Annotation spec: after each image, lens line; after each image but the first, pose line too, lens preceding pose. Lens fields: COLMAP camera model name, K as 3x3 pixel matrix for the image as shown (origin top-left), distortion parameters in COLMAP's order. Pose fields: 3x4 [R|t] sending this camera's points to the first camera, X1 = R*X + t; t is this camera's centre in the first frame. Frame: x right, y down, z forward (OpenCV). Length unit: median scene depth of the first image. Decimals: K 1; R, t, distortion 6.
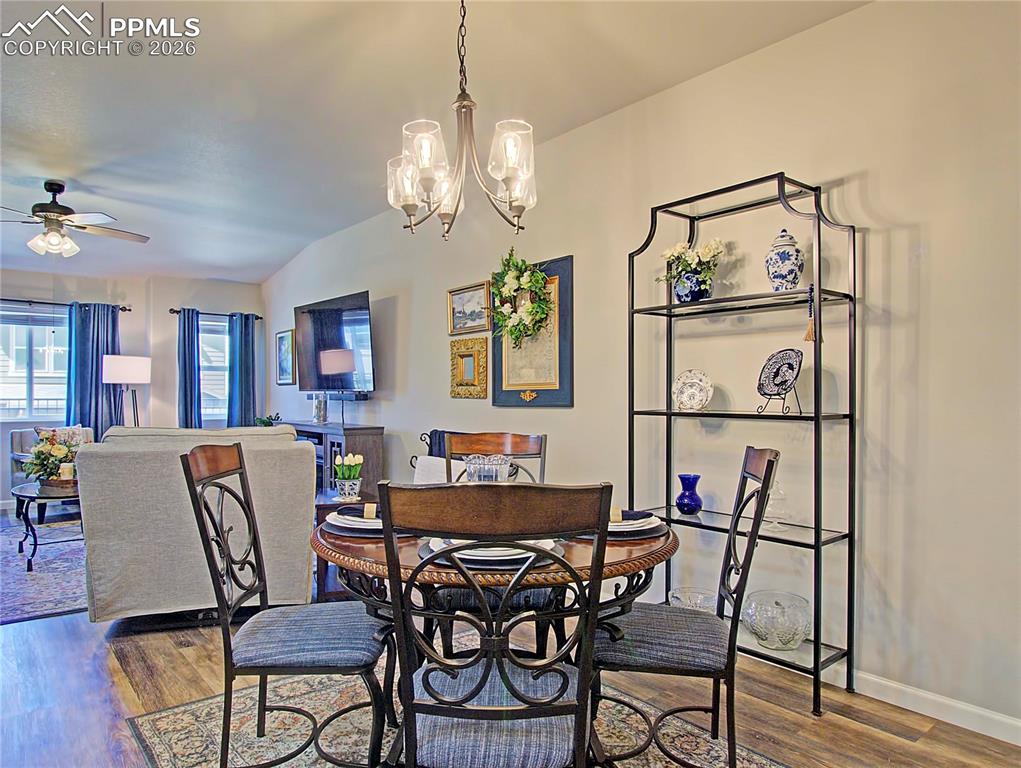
lens RADIAL K [[655.6, 0, 508.3], [0, 655.6, 385.6], [0, 0, 1]] dist [-0.029726, -0.000740]
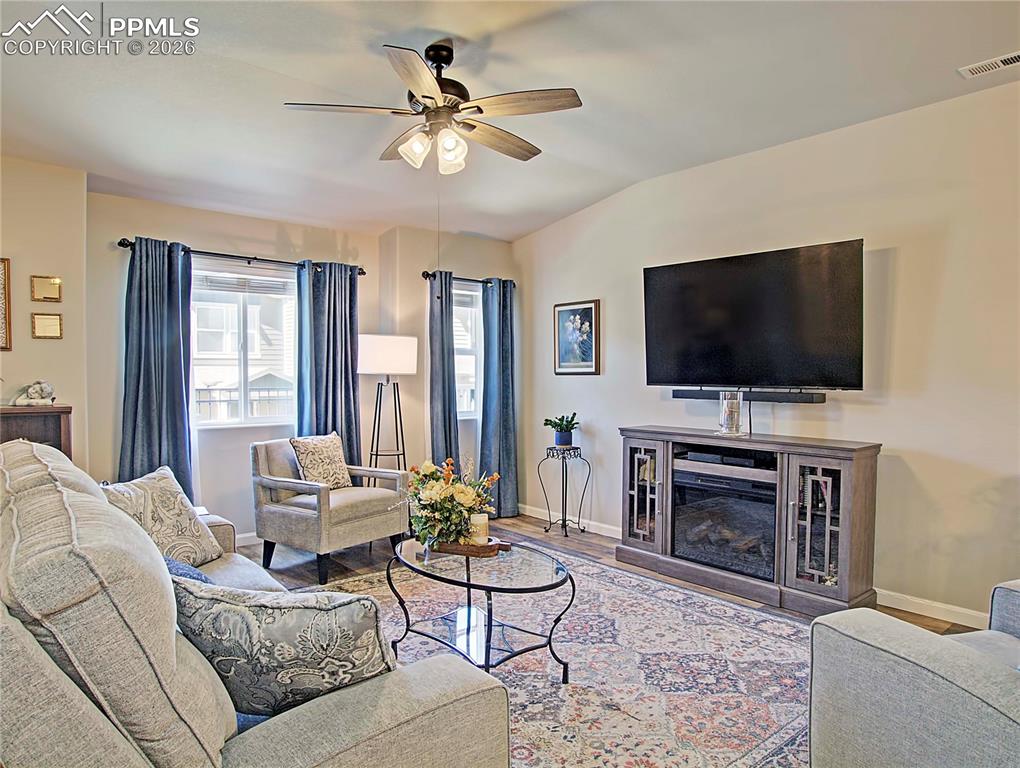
lens RADIAL K [[655.0, 0, 512.4], [0, 655.0, 386.3], [0, 0, 1]] dist [-0.029726, -0.000740]
pose [[0.999949, -0.000391, 0.010134, -0.436484], [0.000039, 0.999397, 0.034723, -0.014152], [-0.010141, -0.034721, 0.999346, 0.261252]]
